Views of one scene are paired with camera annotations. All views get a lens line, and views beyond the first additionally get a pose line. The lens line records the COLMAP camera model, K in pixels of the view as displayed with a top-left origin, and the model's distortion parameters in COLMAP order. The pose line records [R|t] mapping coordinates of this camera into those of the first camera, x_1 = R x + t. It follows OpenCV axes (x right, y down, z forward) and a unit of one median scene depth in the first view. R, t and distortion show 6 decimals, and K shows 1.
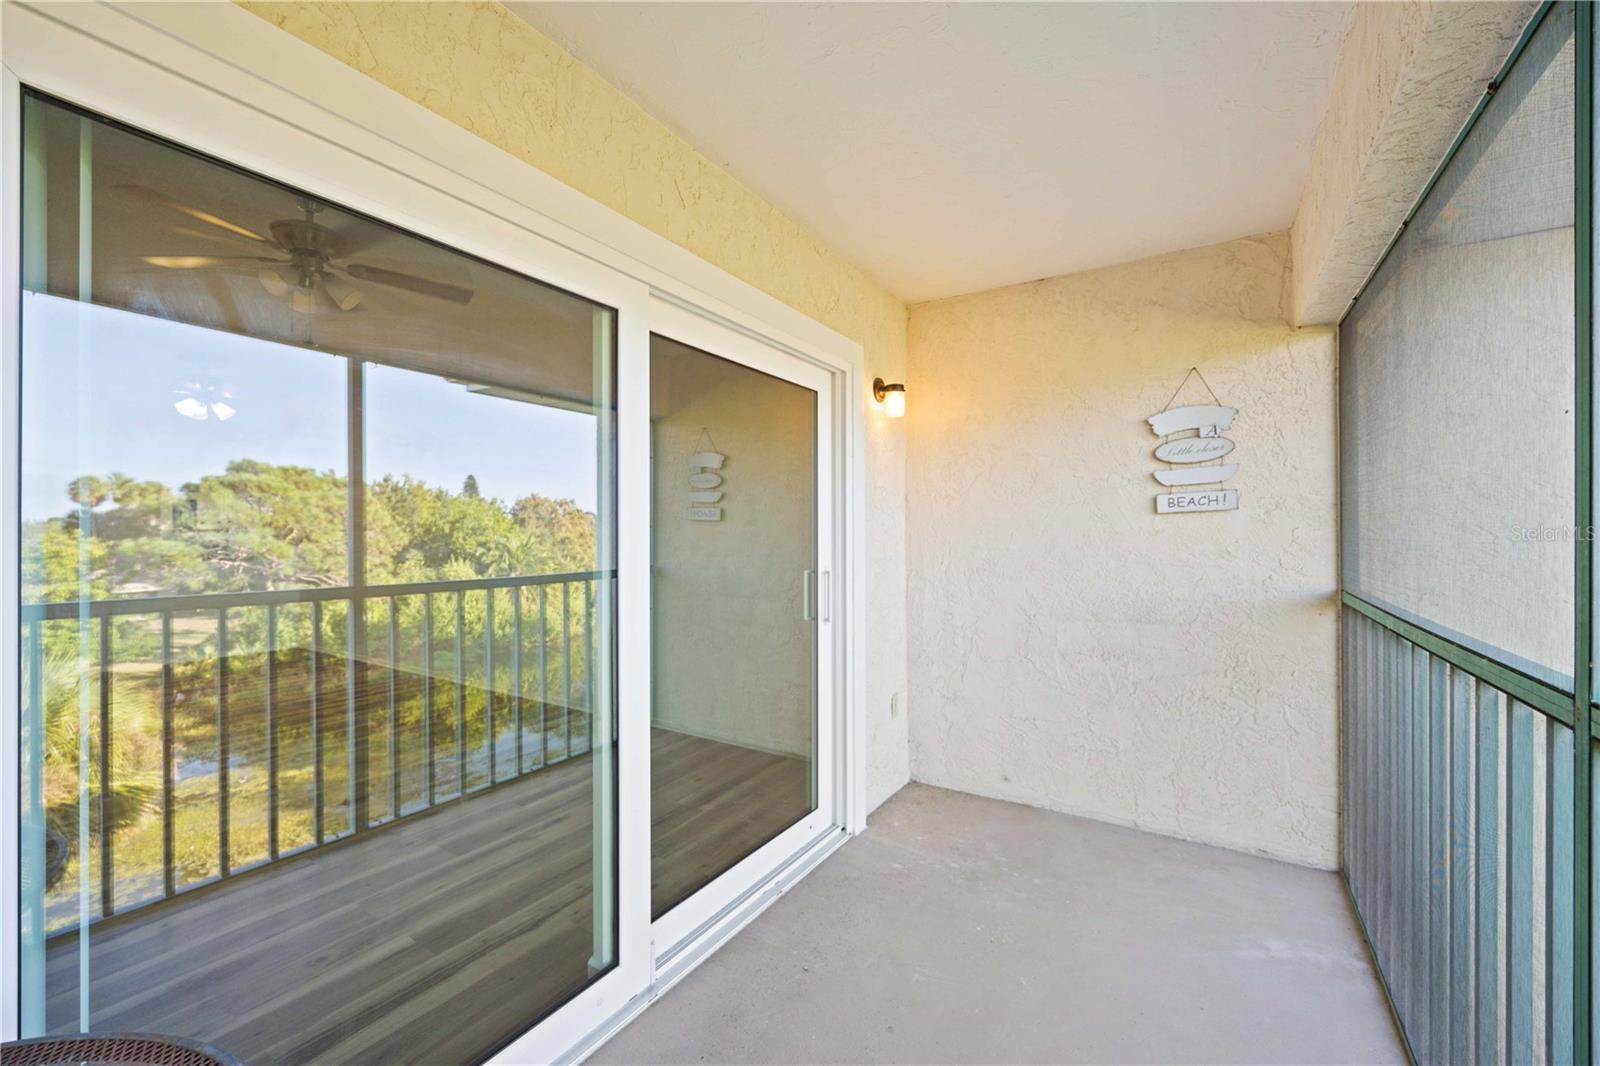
lens RADIAL K [[641.1, 0, 796.4], [0, 641.1, 532.7], [0, 0, 1]] dist [0.000122, 0.000171]
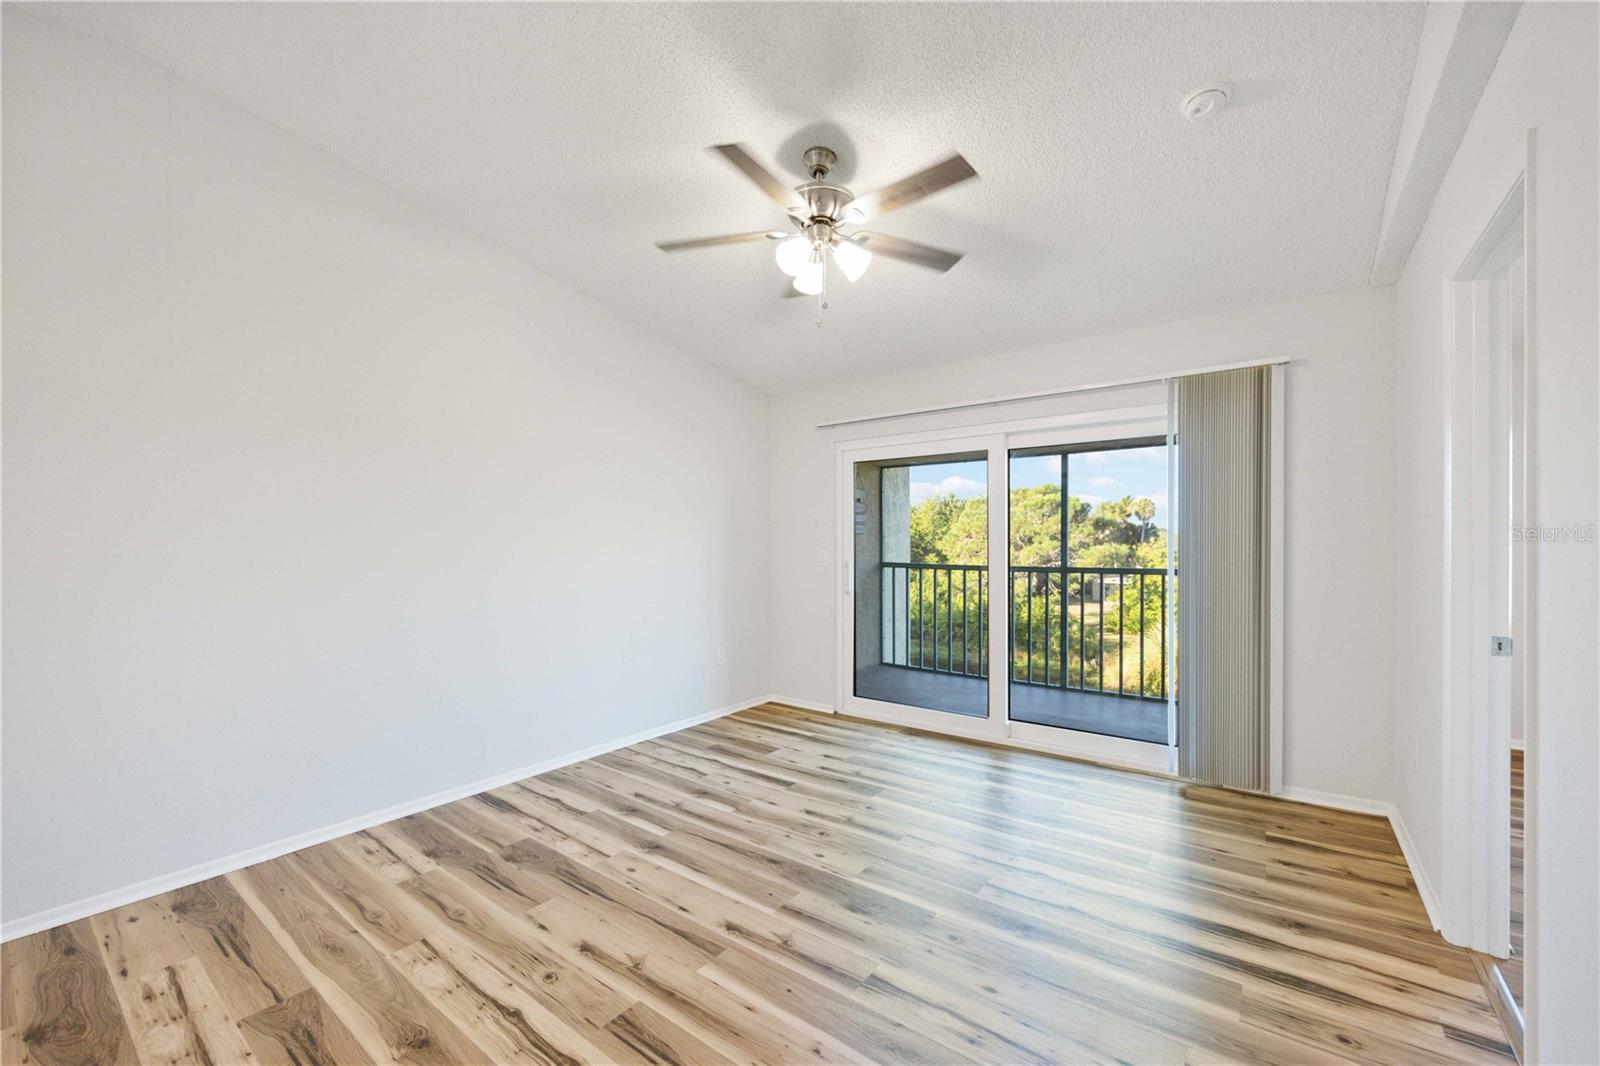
lens RADIAL K [[631.0, 0, 782.4], [0, 631.0, 542.5], [0, 0, 1]] dist [-0.001365, 0.000110]
pose [[0.099805, -0.000367, 0.995007, -1.712182], [0.000120, 1.000000, 0.000357, -0.000679], [-0.995007, 0.000084, 0.099806, 1.024973]]
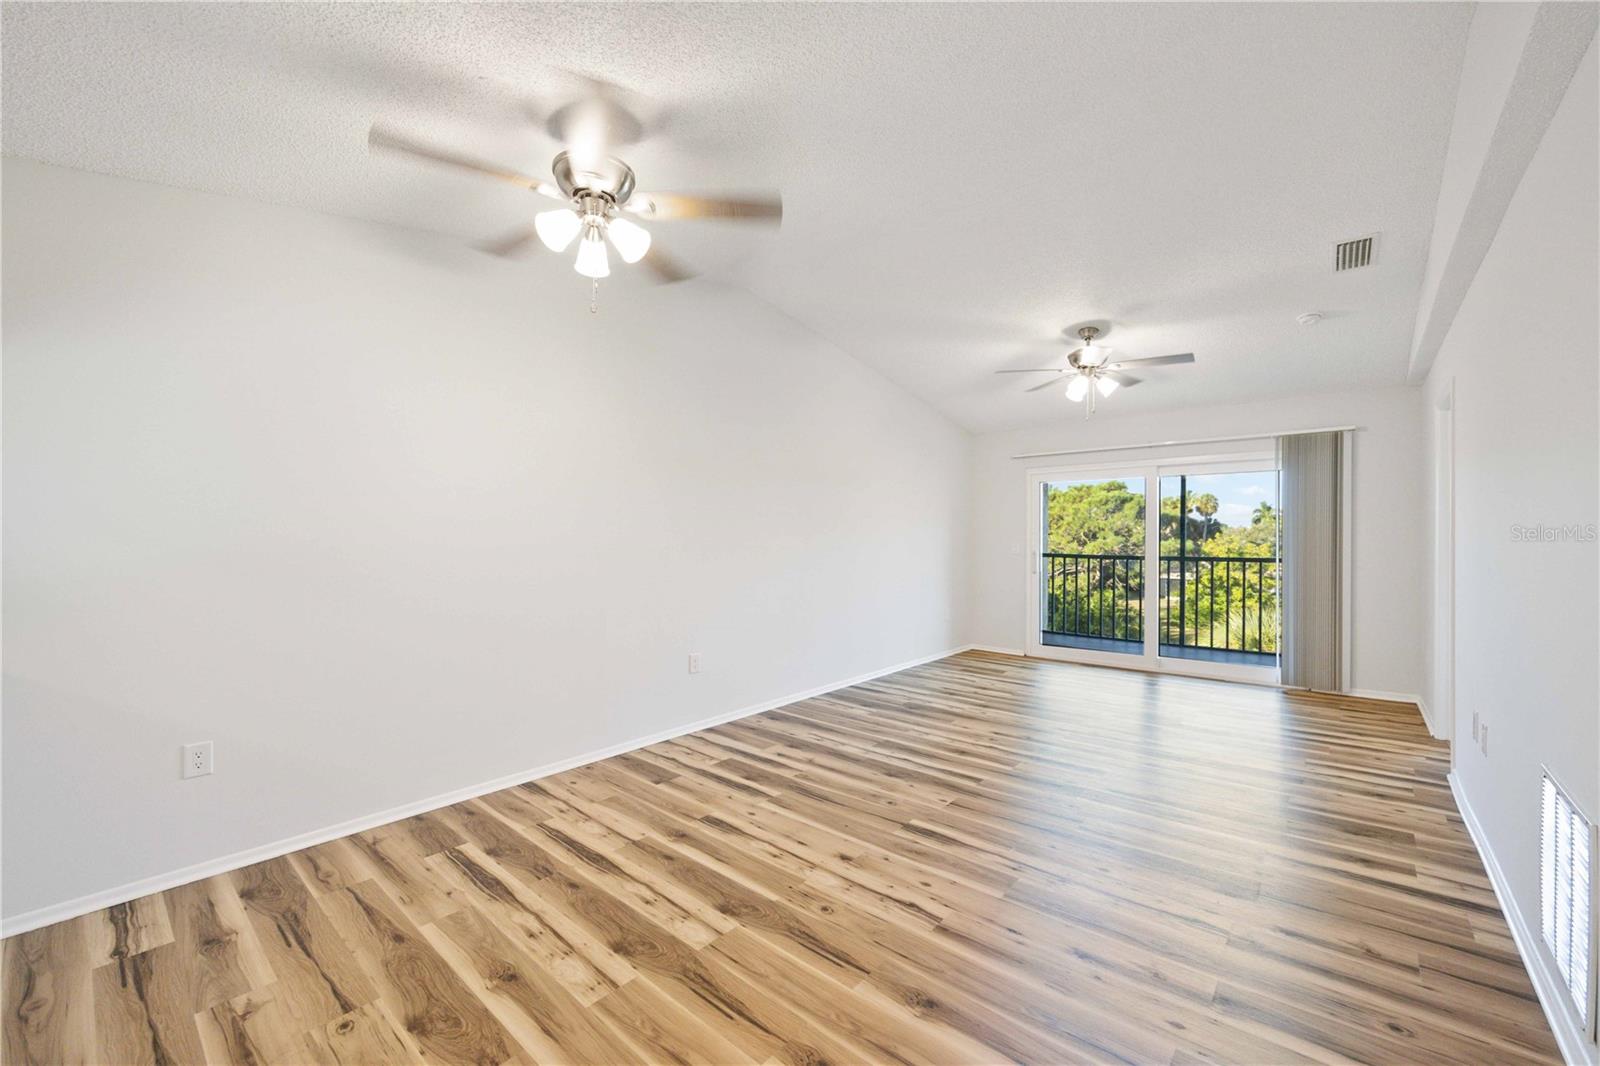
lens RADIAL K [[638.7, 0, 781.2], [0, 638.7, 536.5], [0, 0, 1]] dist [0.000863, -0.000269]
pose [[0.158496, 0.001176, 0.987359, -3.520429], [-0.002044, 0.999998, -0.000863, -0.001095], [-0.987357, -0.001882, 0.158498, 2.173282]]
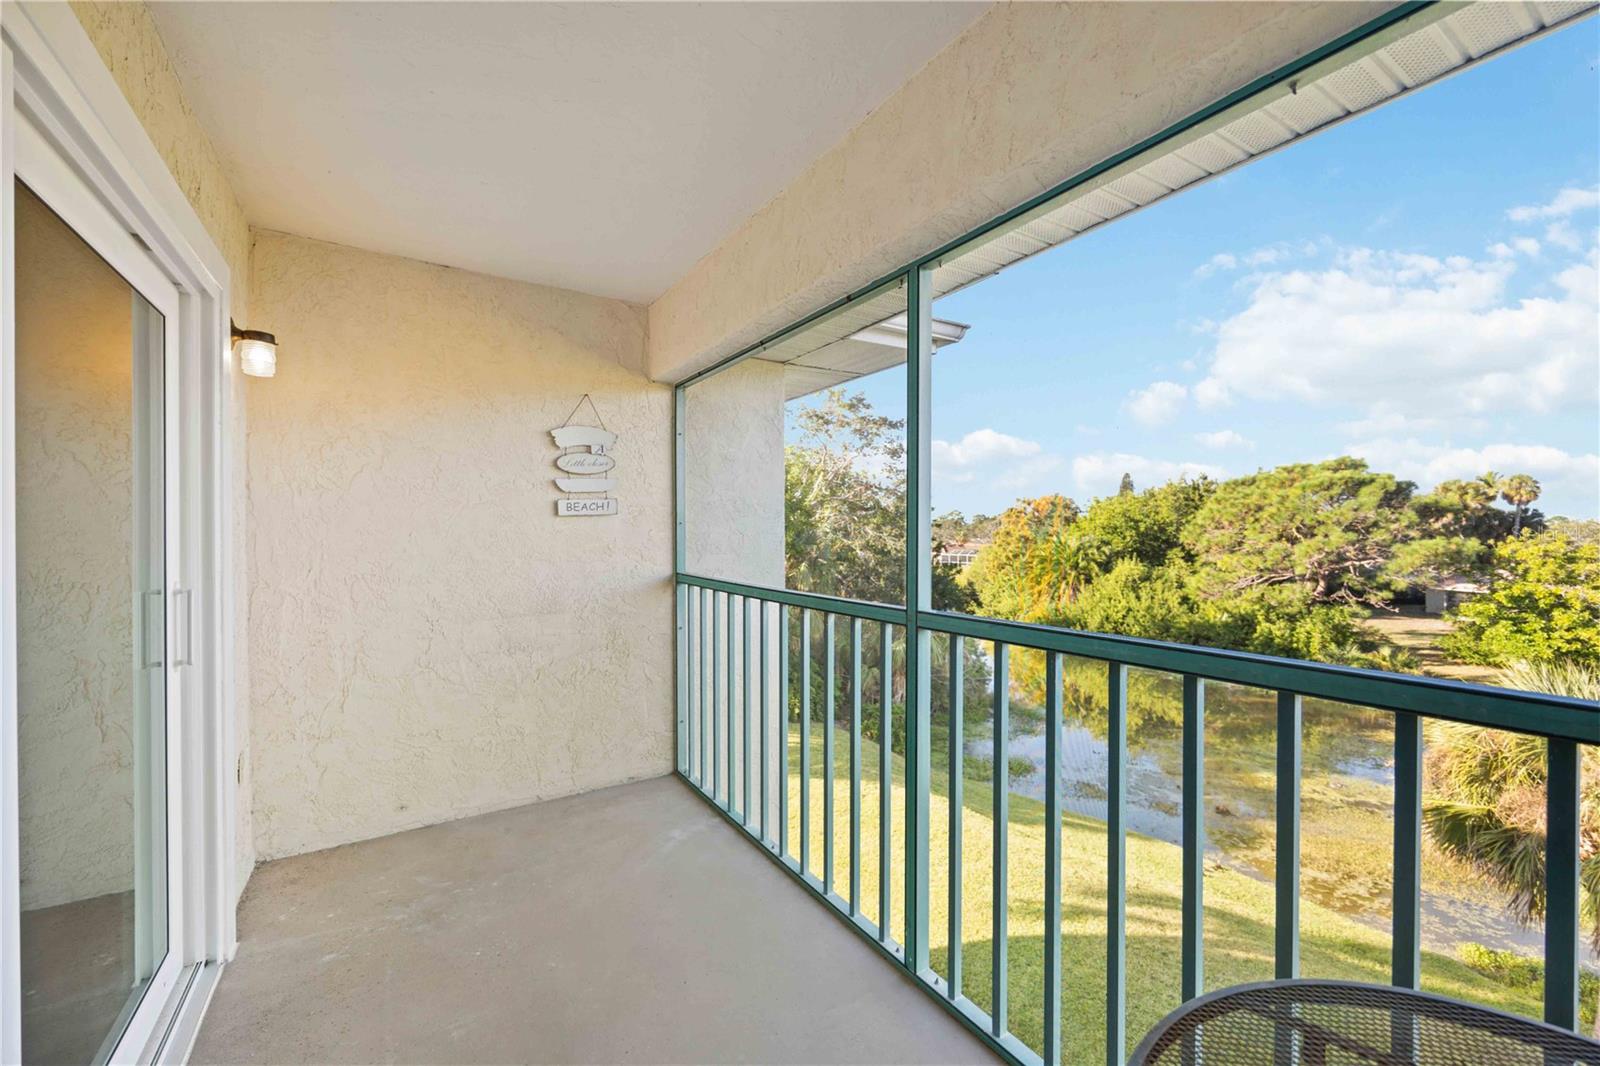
lens RADIAL K [[635.6, 0, 797.9], [0, 635.6, 533.9], [0, 0, 1]] dist [-0.002515, 0.000414]
pose [[0.420700, 0.000302, 0.907200, -0.276676], [-0.002740, 0.999996, 0.000938, -0.000410], [-0.907196, -0.002880, 0.420699, 0.142094]]
